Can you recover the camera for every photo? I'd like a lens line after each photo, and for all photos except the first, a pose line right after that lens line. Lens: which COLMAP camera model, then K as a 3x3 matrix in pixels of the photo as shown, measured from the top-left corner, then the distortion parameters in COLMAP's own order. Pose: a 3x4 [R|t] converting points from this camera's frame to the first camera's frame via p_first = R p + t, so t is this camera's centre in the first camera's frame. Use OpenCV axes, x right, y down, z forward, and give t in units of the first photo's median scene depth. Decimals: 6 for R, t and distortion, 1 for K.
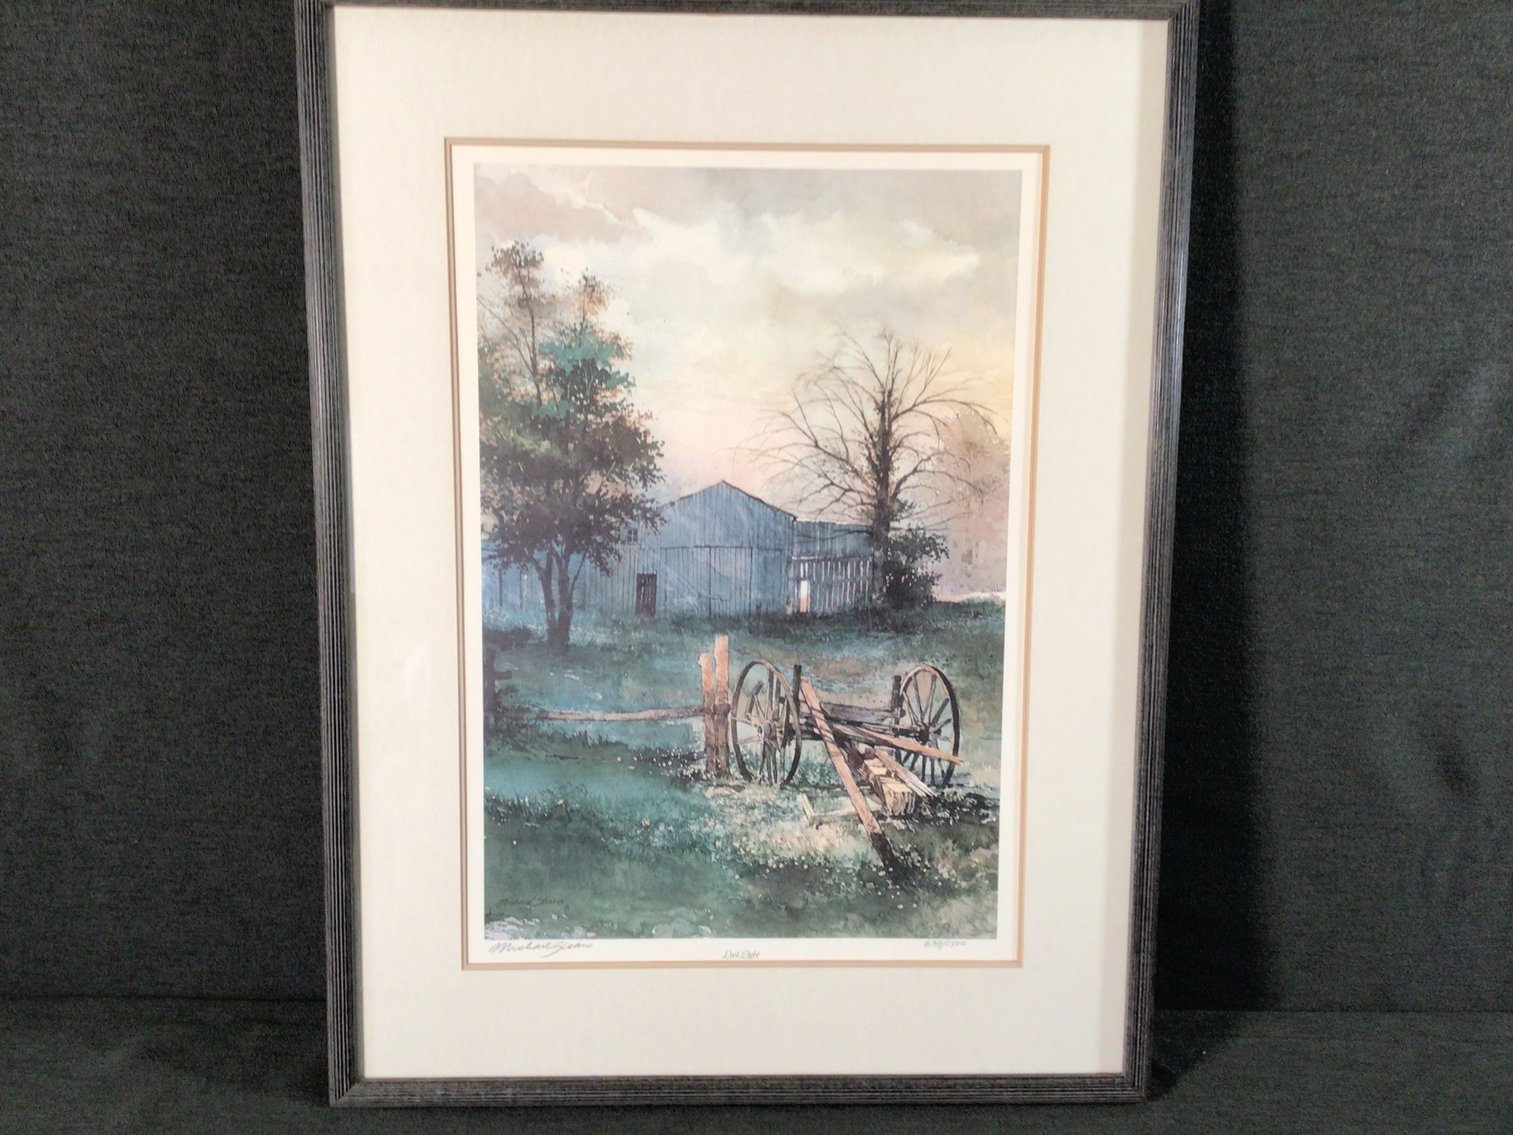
lens RADIAL K [[1425.6, 0, 756.5], [0, 1425.6, 567.5], [0, 0, 1]] dist [0.095672, -0.189170]
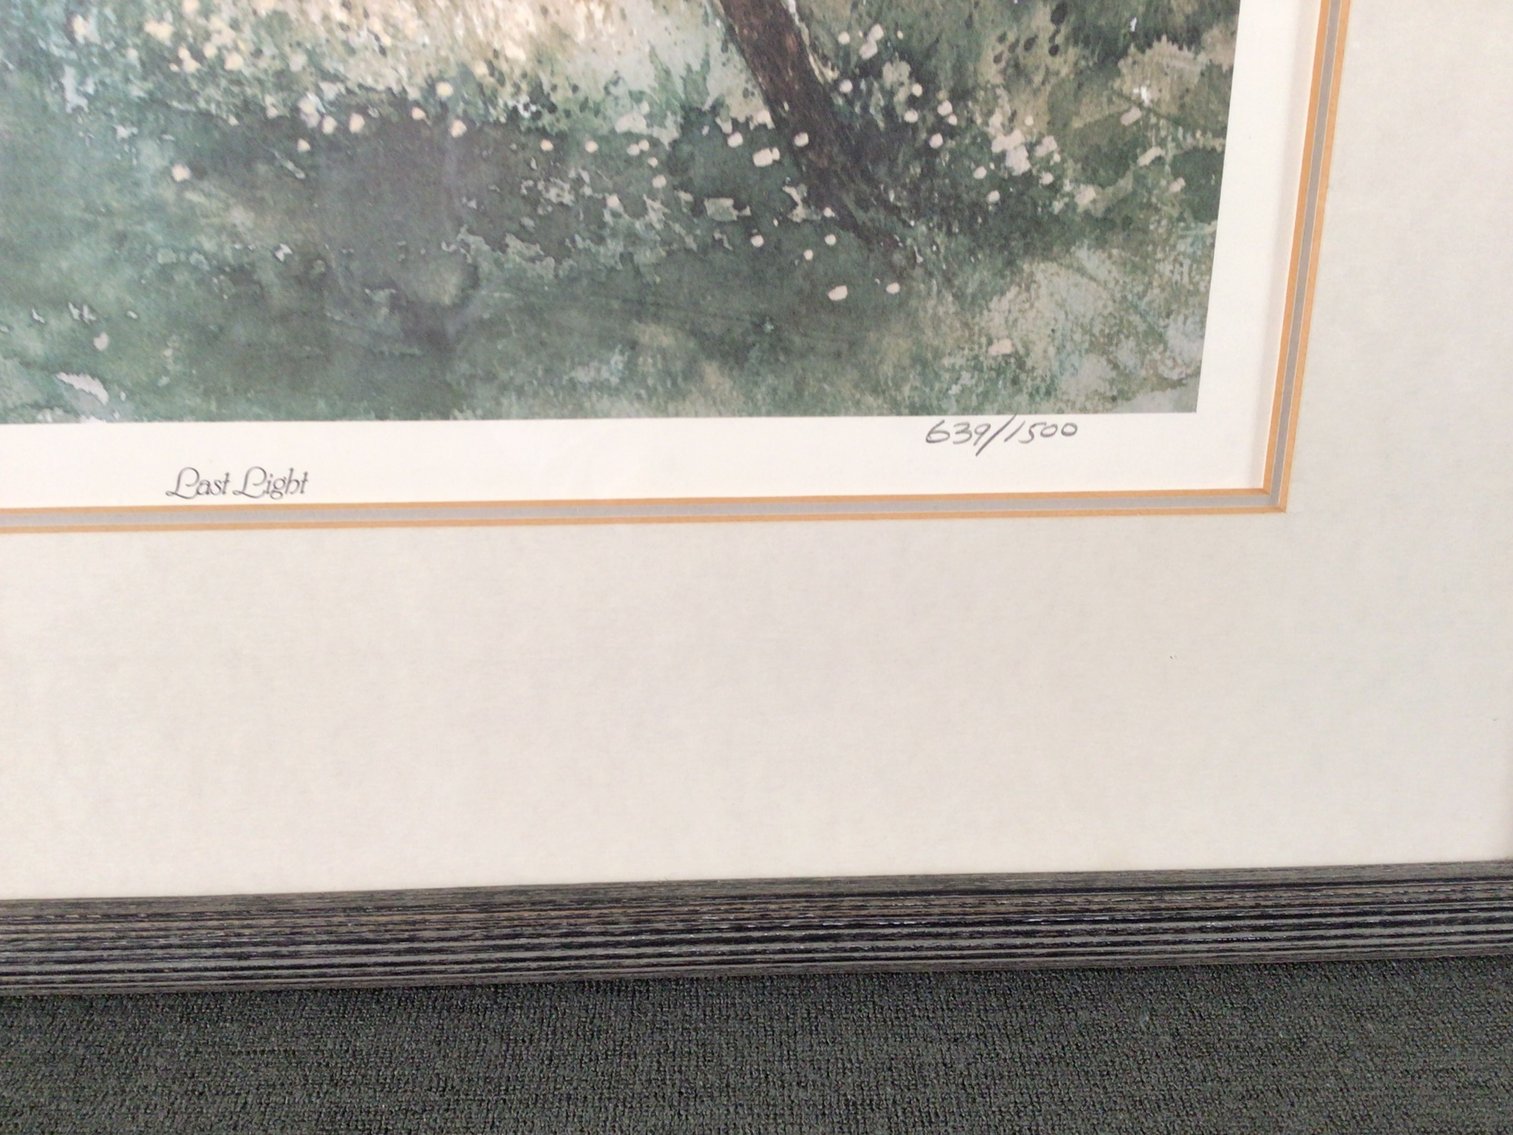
lens RADIAL K [[1425.6, 0, 756.5], [0, 1425.6, 567.5], [0, 0, 1]] dist [0.095672, -0.189170]
pose [[0.999506, -0.014797, 0.027725, 0.077705], [0.008189, 0.974368, 0.224810, 0.226802], [-0.030341, -0.224472, 0.974008, 0.737124]]
